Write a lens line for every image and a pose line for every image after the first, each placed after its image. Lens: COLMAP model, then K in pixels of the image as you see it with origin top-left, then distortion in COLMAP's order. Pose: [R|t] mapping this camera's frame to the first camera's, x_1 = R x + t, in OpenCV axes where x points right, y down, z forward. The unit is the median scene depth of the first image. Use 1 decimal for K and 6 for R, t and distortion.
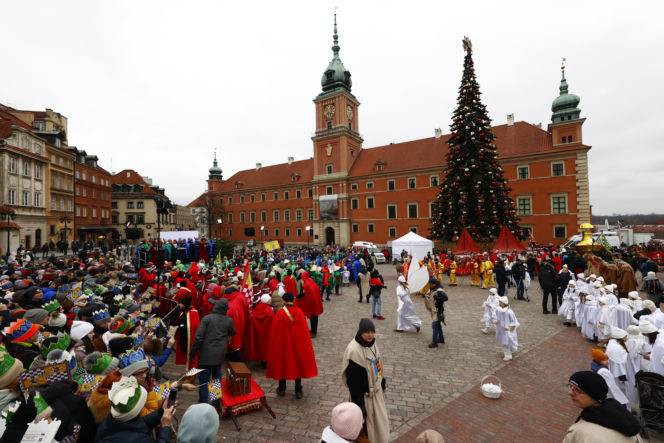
lens RADIAL K [[300.4, 0, 333.2], [0, 300.4, 219.4], [0, 0, 1]] dist [0.002092, -0.000252]
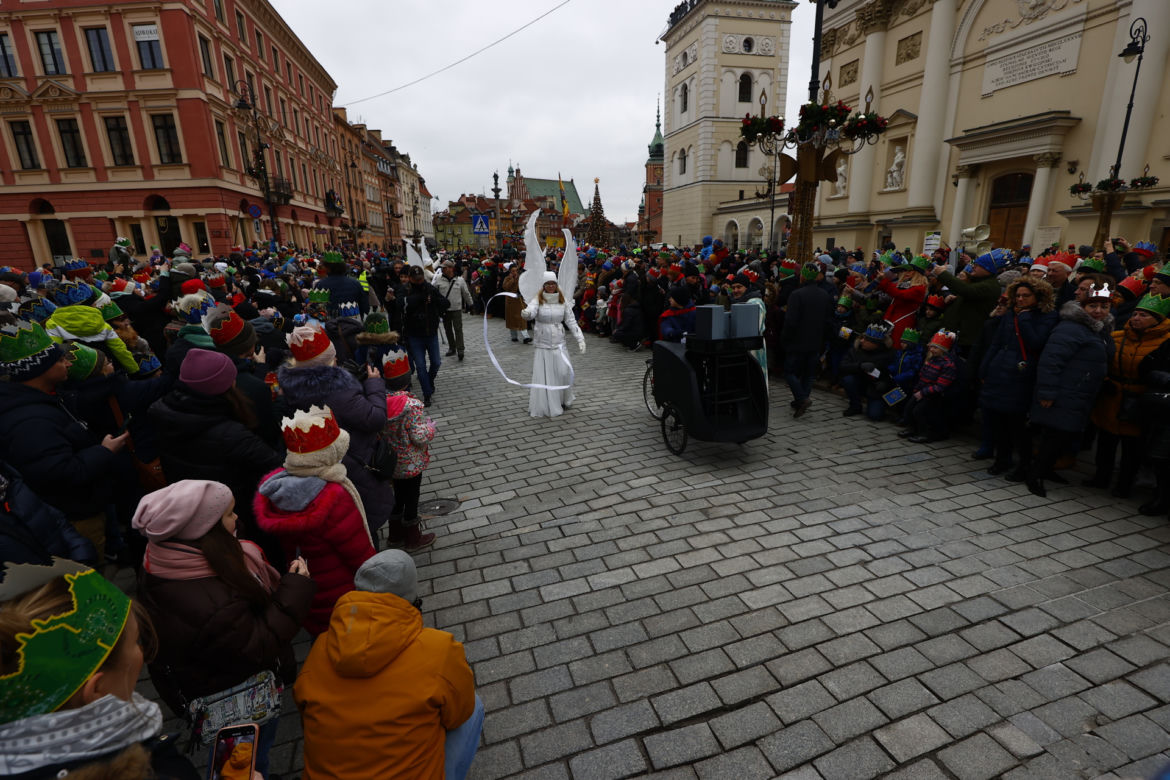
lens RADIAL K [[529.3, 0, 583.3], [0, 529.3, 383.8], [0, 0, 1]] dist [0.002092, -0.000252]
pose [[0.549144, 0.217066, -0.807046, 2.603970], [0.025746, 0.960828, 0.275946, -0.087696], [0.835331, -0.172312, 0.522044, -1.057091]]
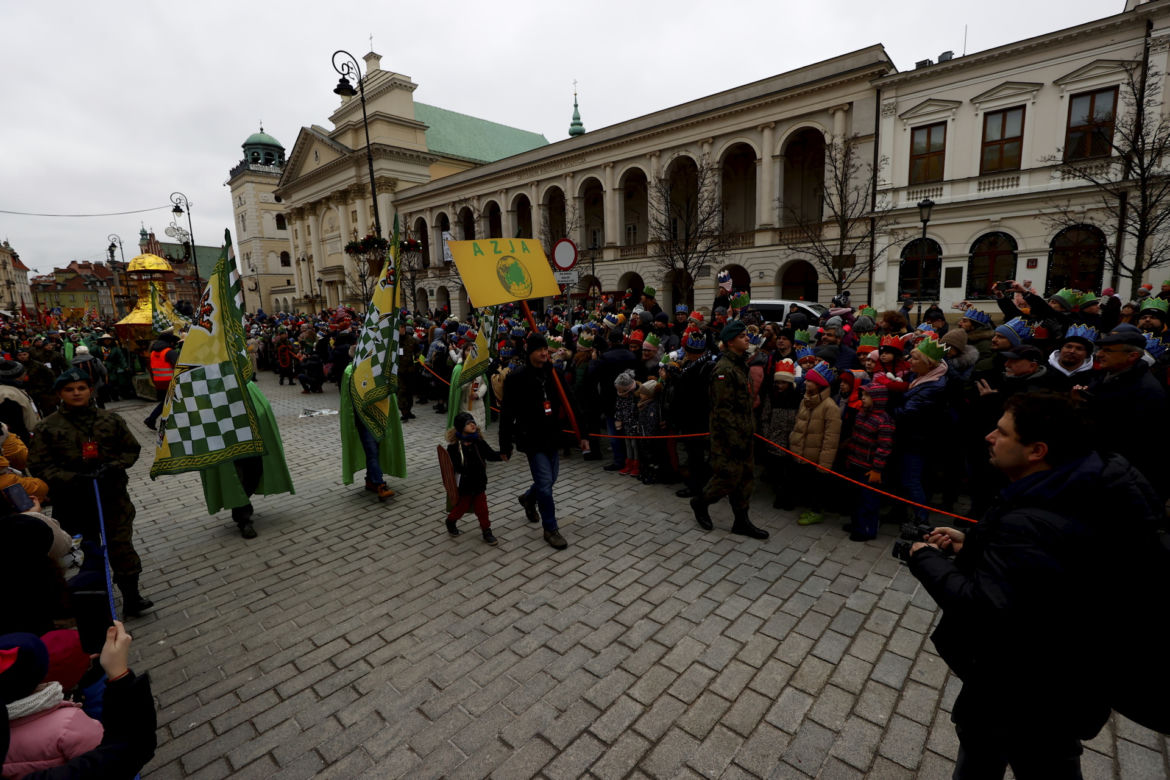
lens RADIAL K [[529.3, 0, 580.7], [0, 529.3, 384.0], [0, 0, 1]] dist [0.002092, -0.000252]
pose [[0.895558, 0.059564, -0.440940, 3.387461], [0.023634, 0.983232, 0.180821, -0.110225], [0.444317, -0.172357, 0.879133, -1.308444]]
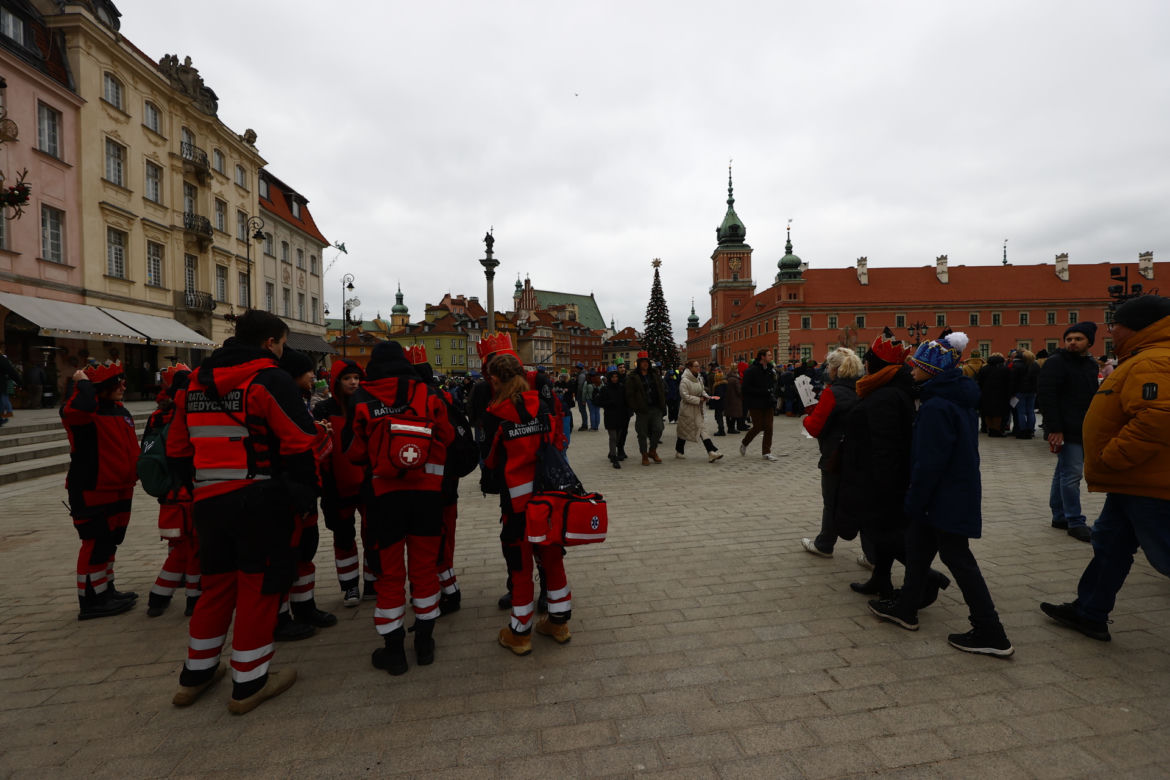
lens RADIAL K [[529.3, 0, 585.9], [0, 529.3, 384.8], [0, 0, 1]] dist [0.002092, -0.000252]
pose [[0.547203, 0.024913, -0.836629, 1.523286], [0.021665, 0.998800, 0.043912, -0.034003], [0.836720, -0.042155, 0.546006, -0.524800]]
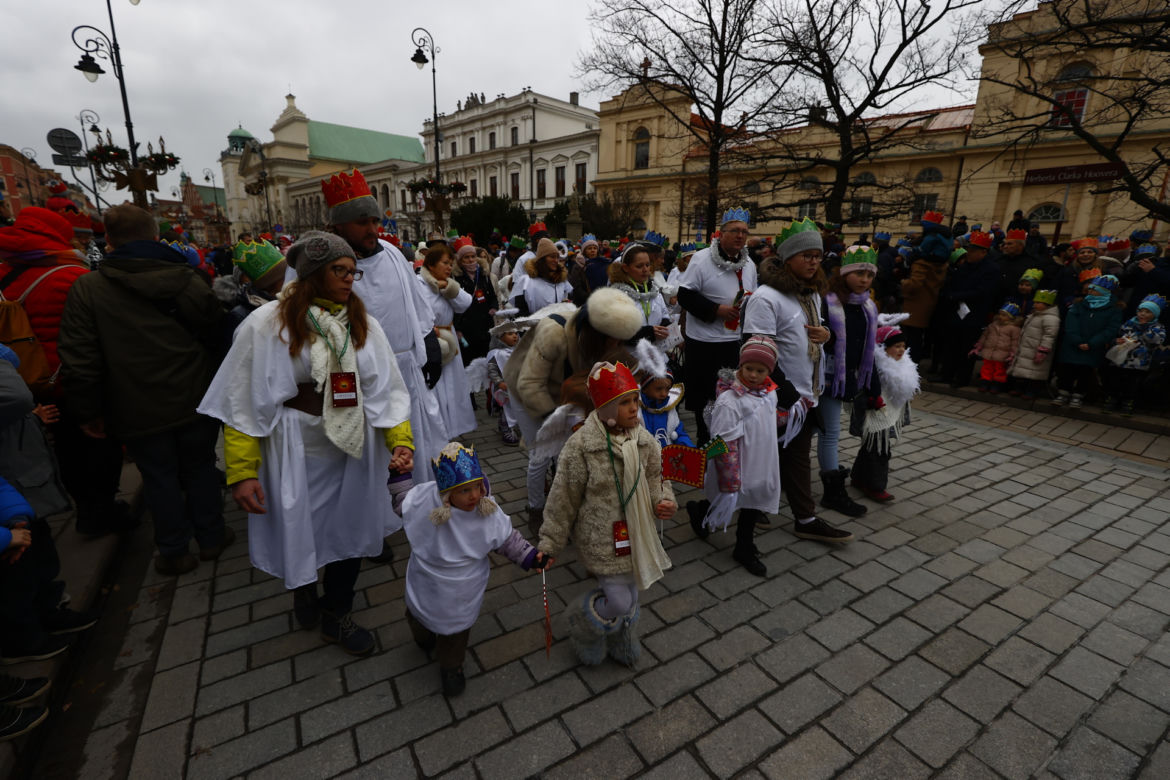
lens RADIAL K [[529.3, 0, 583.9], [0, 529.3, 386.7], [0, 0, 1]] dist [0.002092, -0.000252]
pose [[0.862523, 0.161133, -0.479677, 4.473554], [-0.035150, 0.964734, 0.260869, -0.128515], [0.504795, -0.208145, 0.837769, -1.689216]]
